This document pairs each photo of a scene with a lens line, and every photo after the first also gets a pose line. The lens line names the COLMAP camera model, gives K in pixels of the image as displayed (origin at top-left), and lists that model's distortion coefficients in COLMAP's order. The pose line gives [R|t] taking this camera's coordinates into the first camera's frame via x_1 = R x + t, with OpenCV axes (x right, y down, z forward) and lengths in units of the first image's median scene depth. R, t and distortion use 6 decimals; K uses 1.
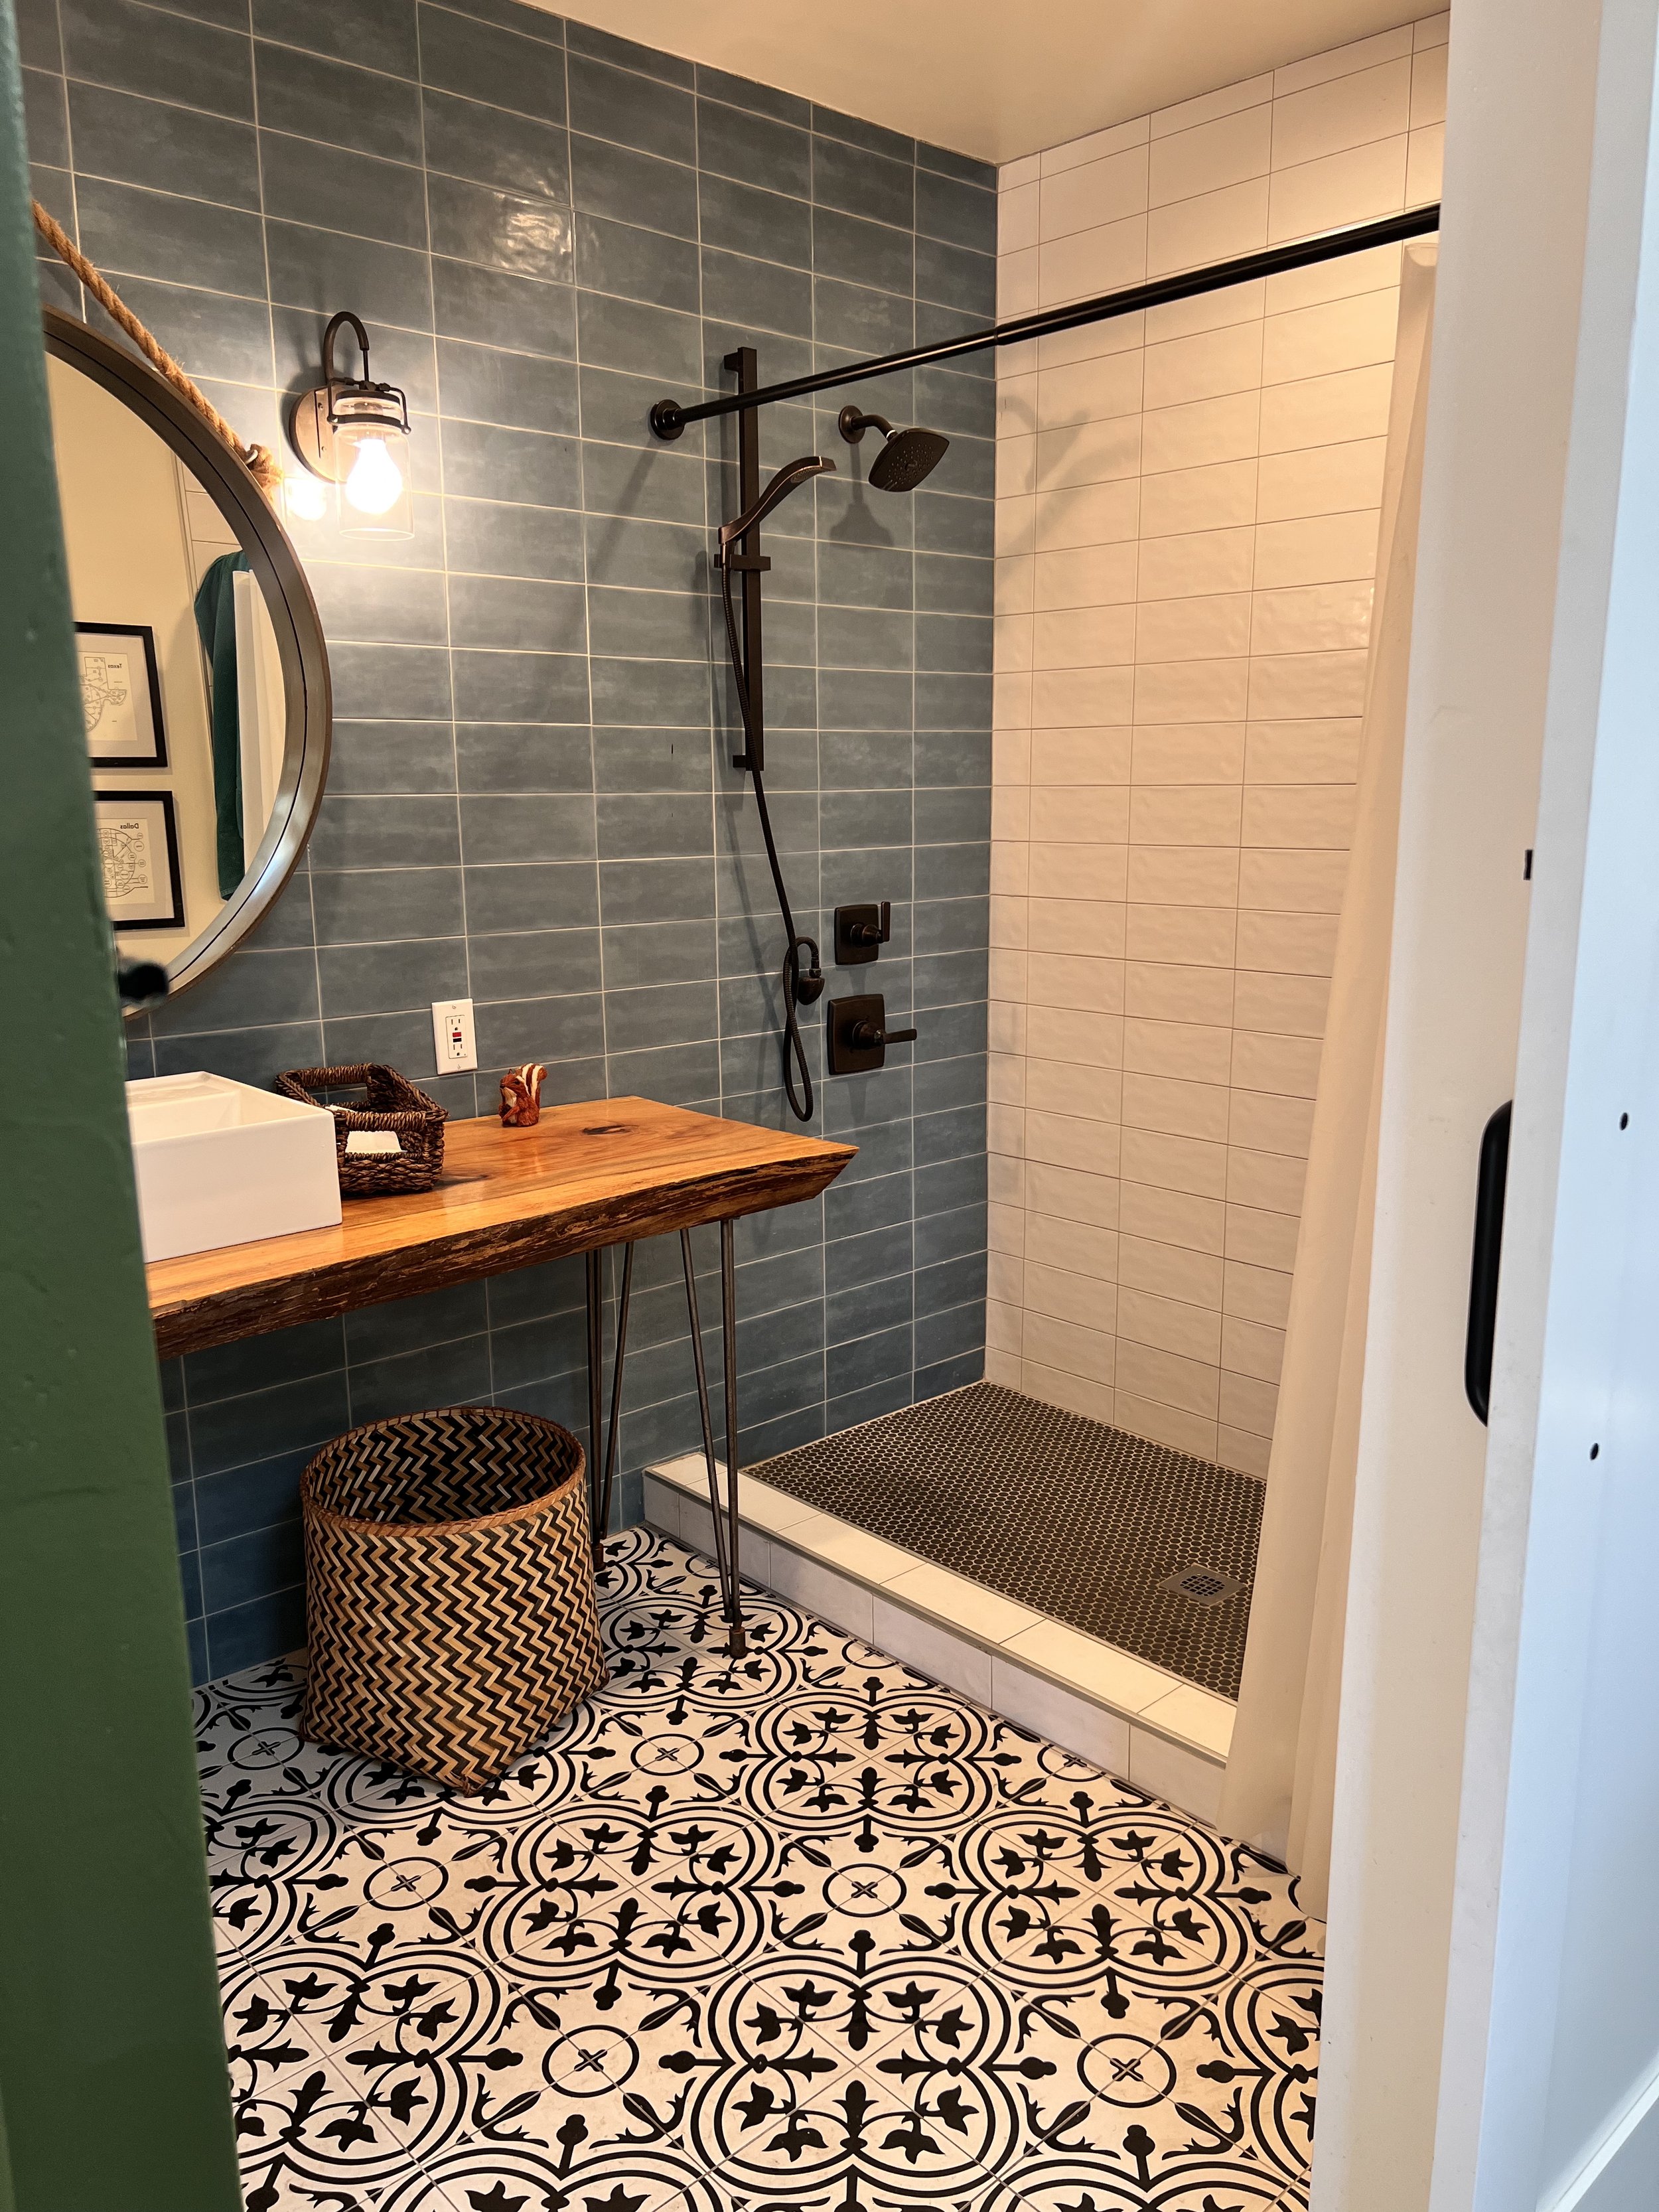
lens RADIAL K [[1665.5, 0, 831.4], [0, 1665.5, 1126.8], [0, 0, 1]] dist [0.056972, -0.063002]
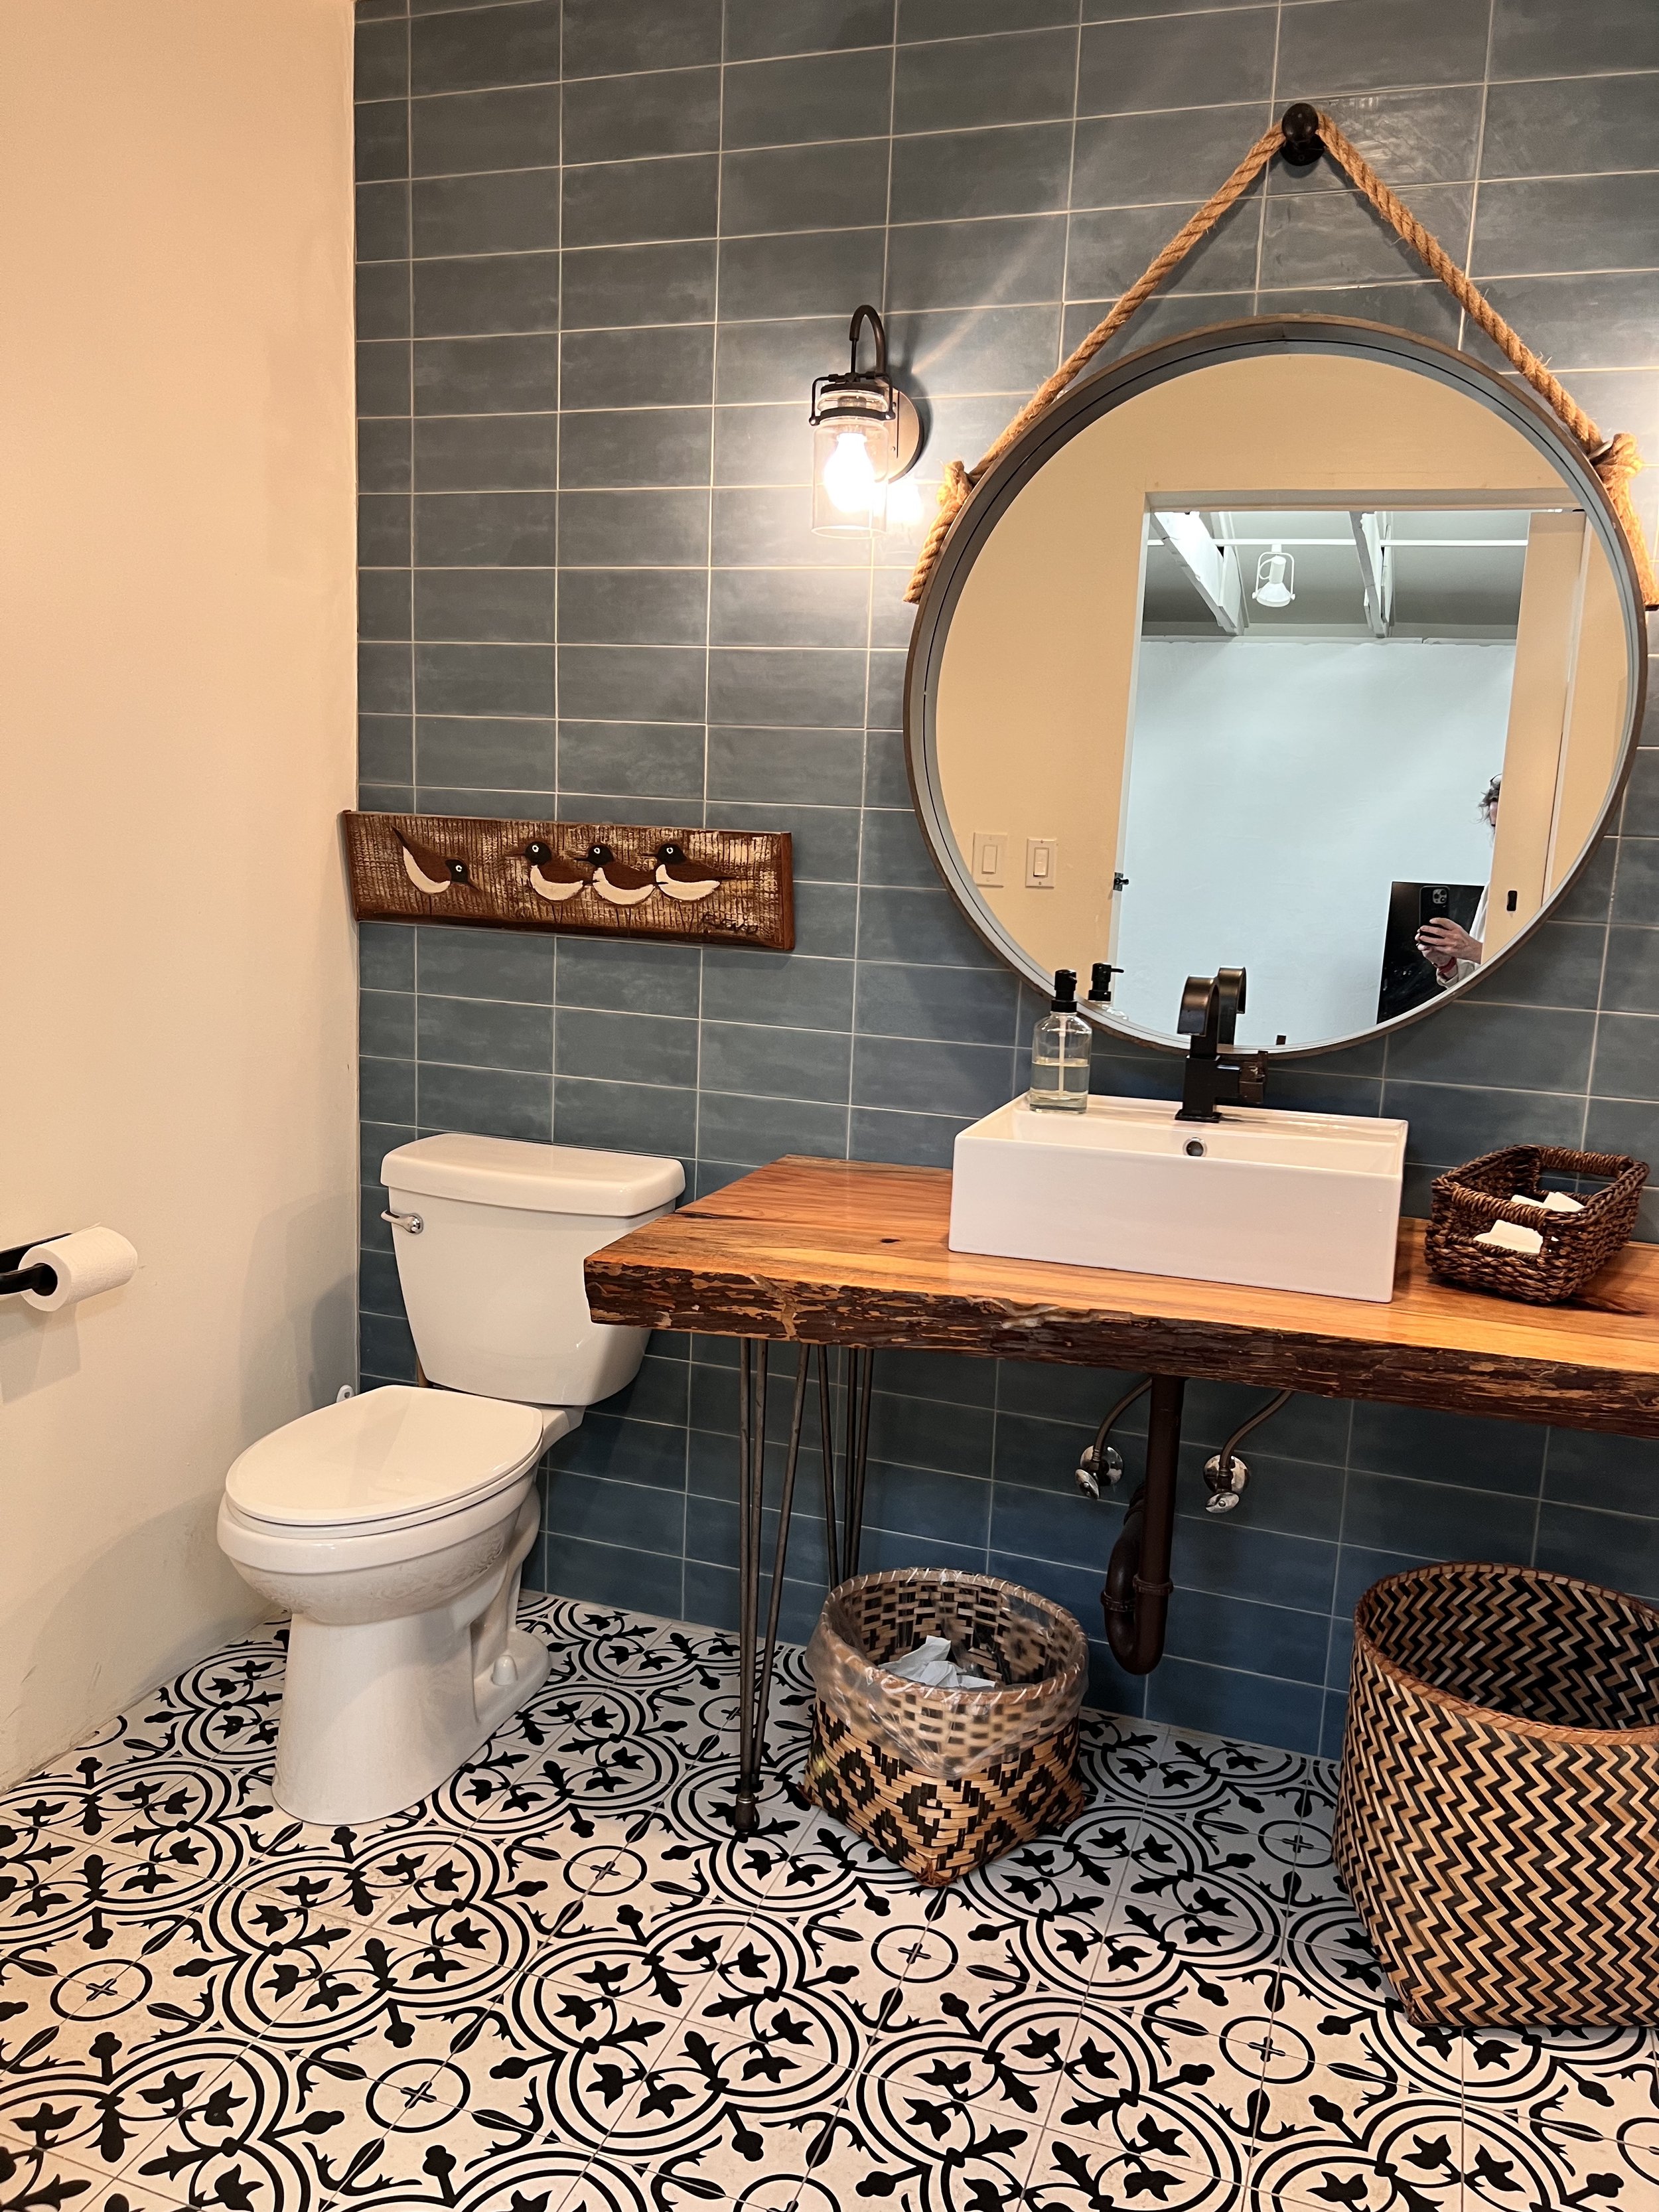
lens RADIAL K [[1665.5, 0, 830.6], [0, 1665.5, 1112.7], [0, 0, 1]] dist [0.056972, -0.063002]
pose [[0.471242, 0.181937, -0.863035, 0.298109], [-0.225176, 0.970885, 0.081721, -0.043810], [0.852776, 0.155824, 0.498489, 0.279468]]
